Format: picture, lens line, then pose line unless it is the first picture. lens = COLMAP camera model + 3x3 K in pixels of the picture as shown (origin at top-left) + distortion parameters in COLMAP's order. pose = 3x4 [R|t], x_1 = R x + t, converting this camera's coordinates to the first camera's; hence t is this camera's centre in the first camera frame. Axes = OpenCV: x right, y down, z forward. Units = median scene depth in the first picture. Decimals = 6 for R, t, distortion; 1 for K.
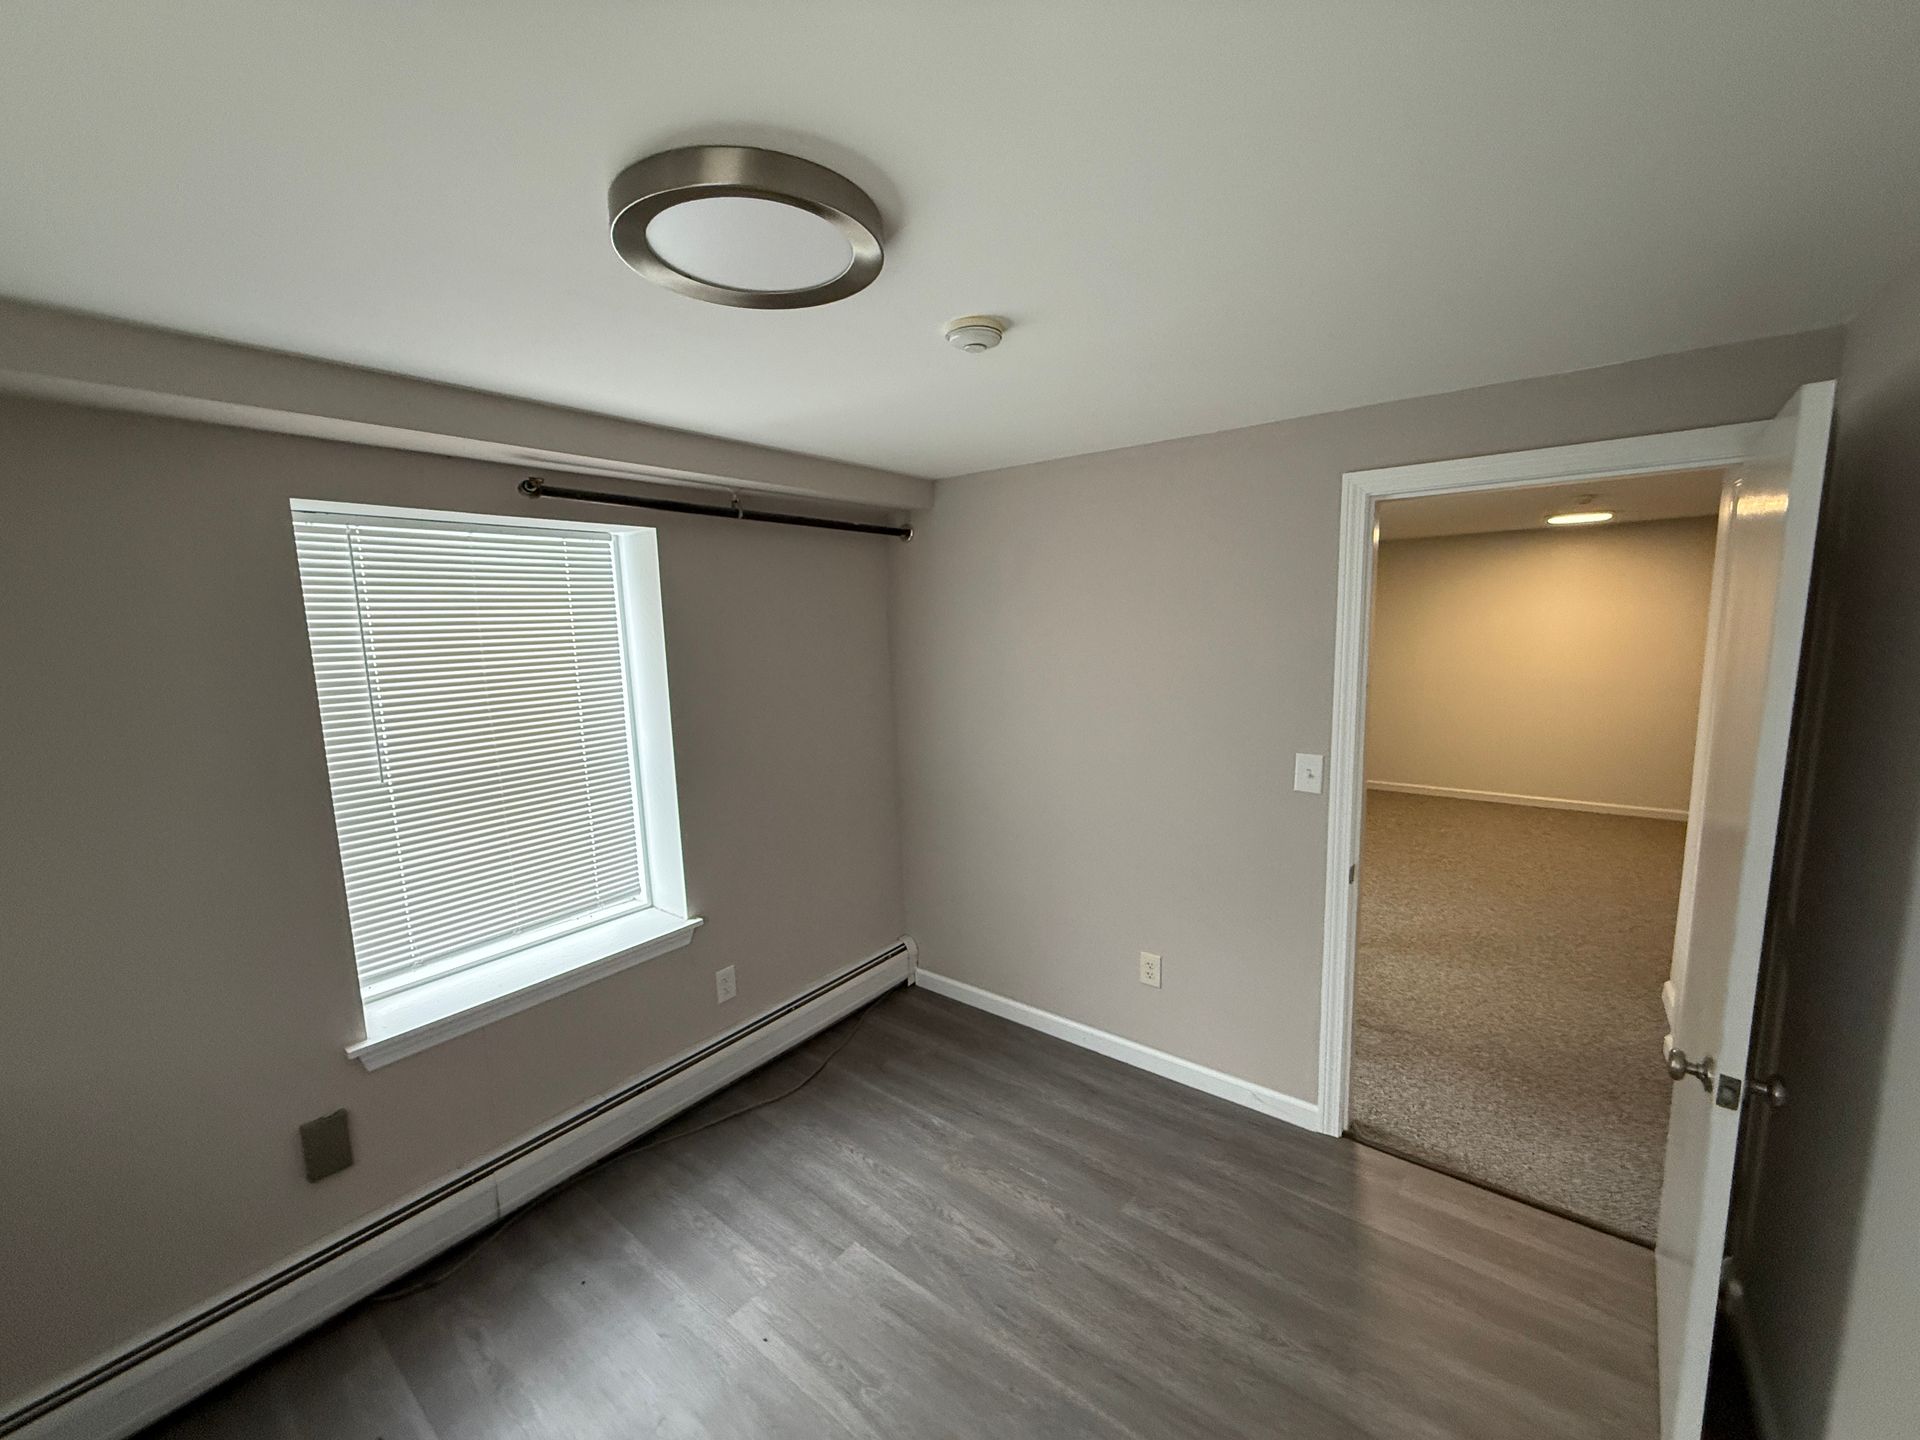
lens RADIAL K [[764.1, 0, 941.4], [0, 764.1, 721.8], [0, 0, 1]] dist [0.000891, -0.000908]
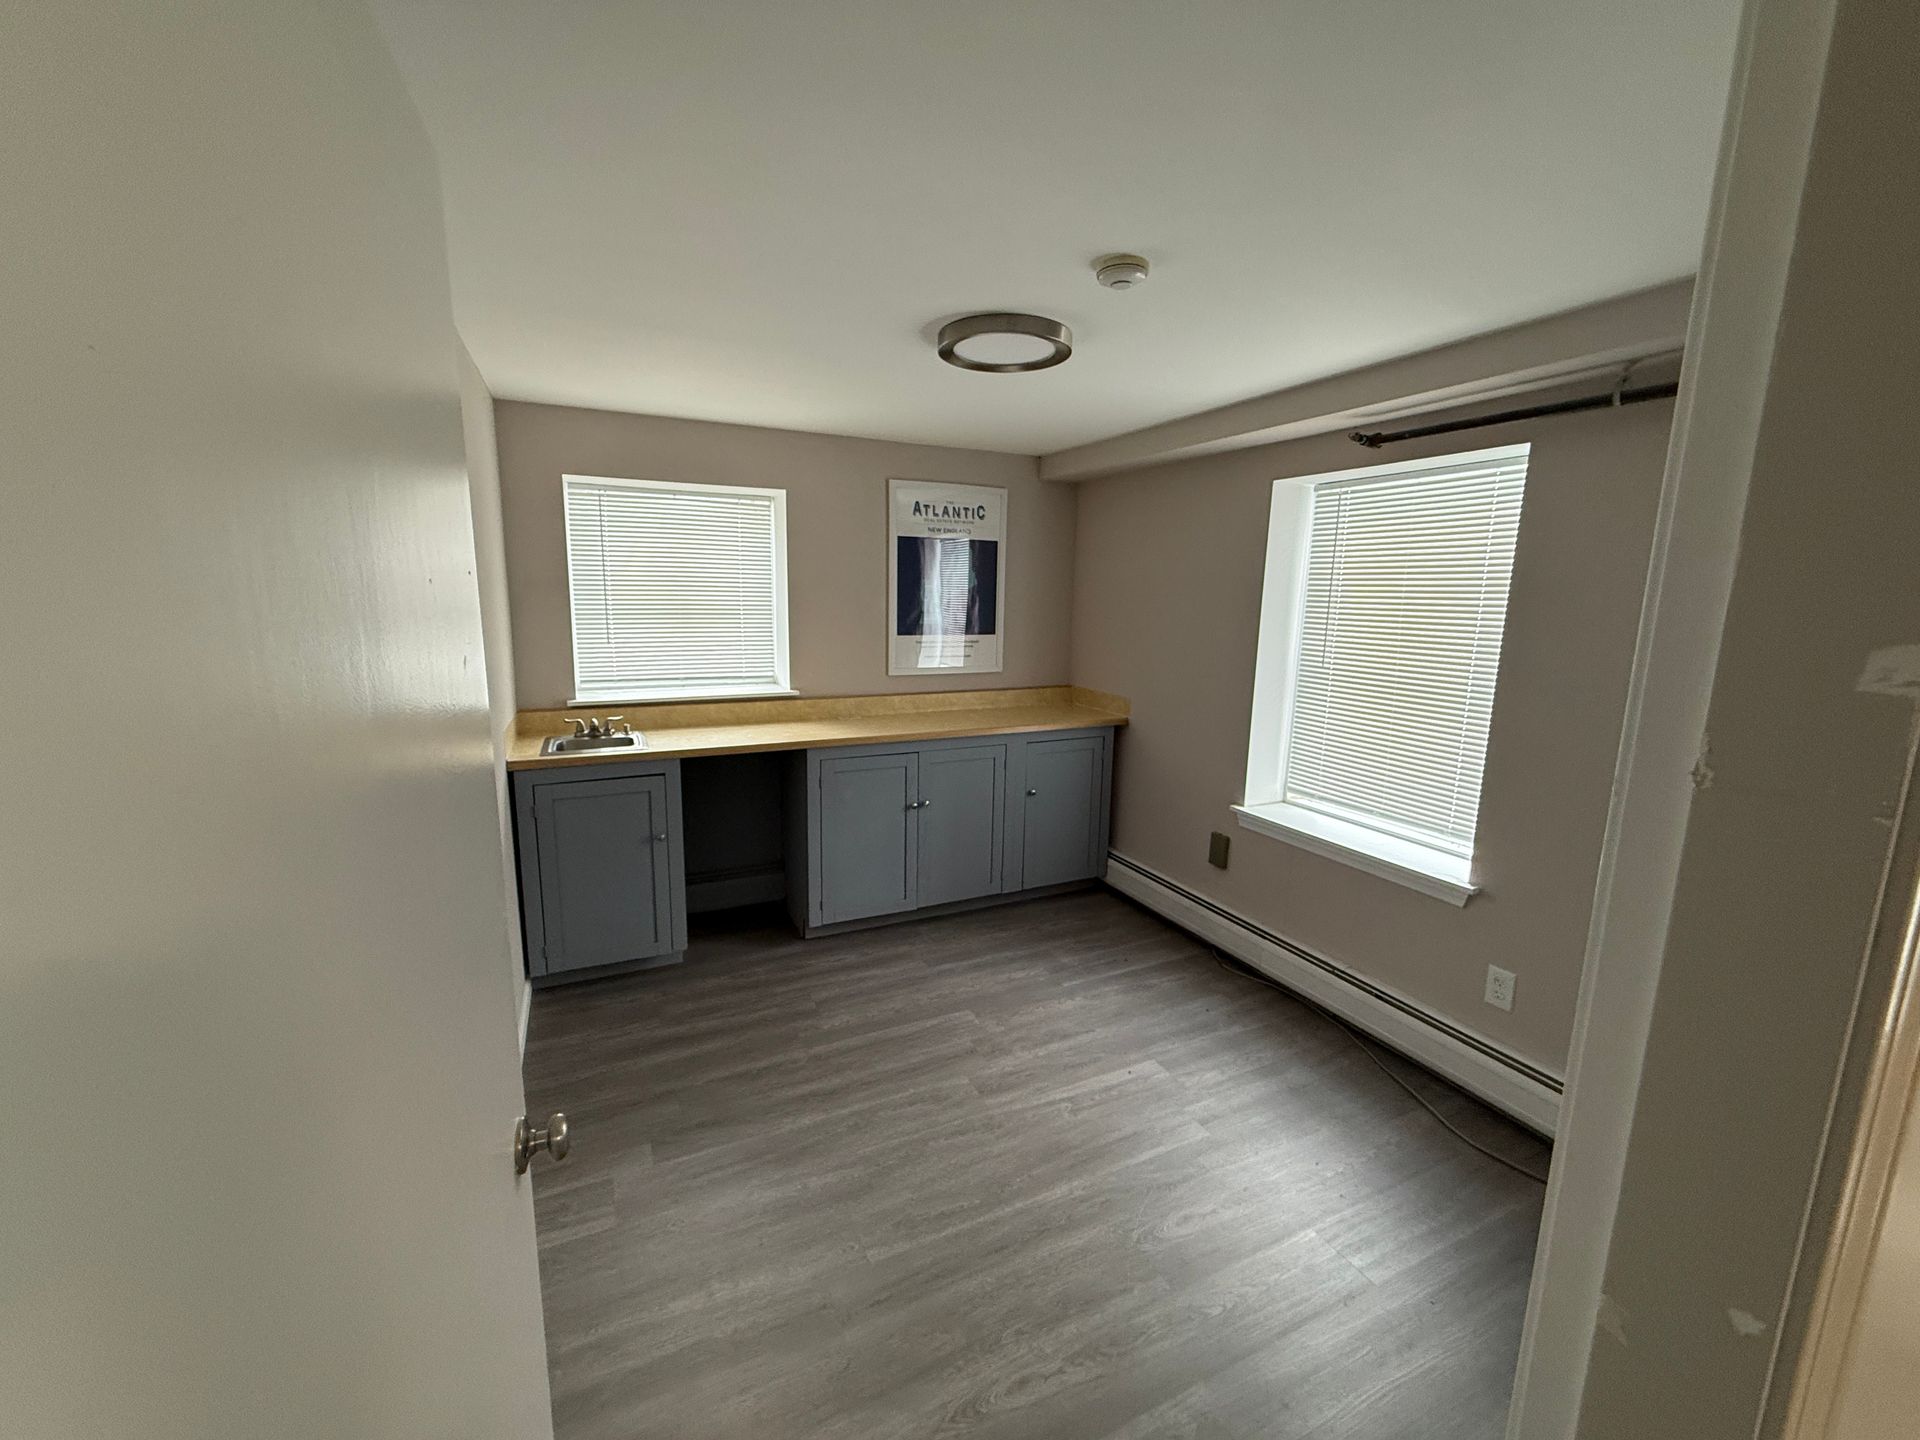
lens RADIAL K [[764.1, 0, 947.2], [0, 764.1, 701.8], [0, 0, 1]] dist [0.000891, -0.000908]
pose [[-0.451298, 0.138741, -0.881522, 0.983402], [-0.134073, 0.966085, 0.220689, -0.087253], [0.882244, 0.217785, -0.417391, 1.085521]]
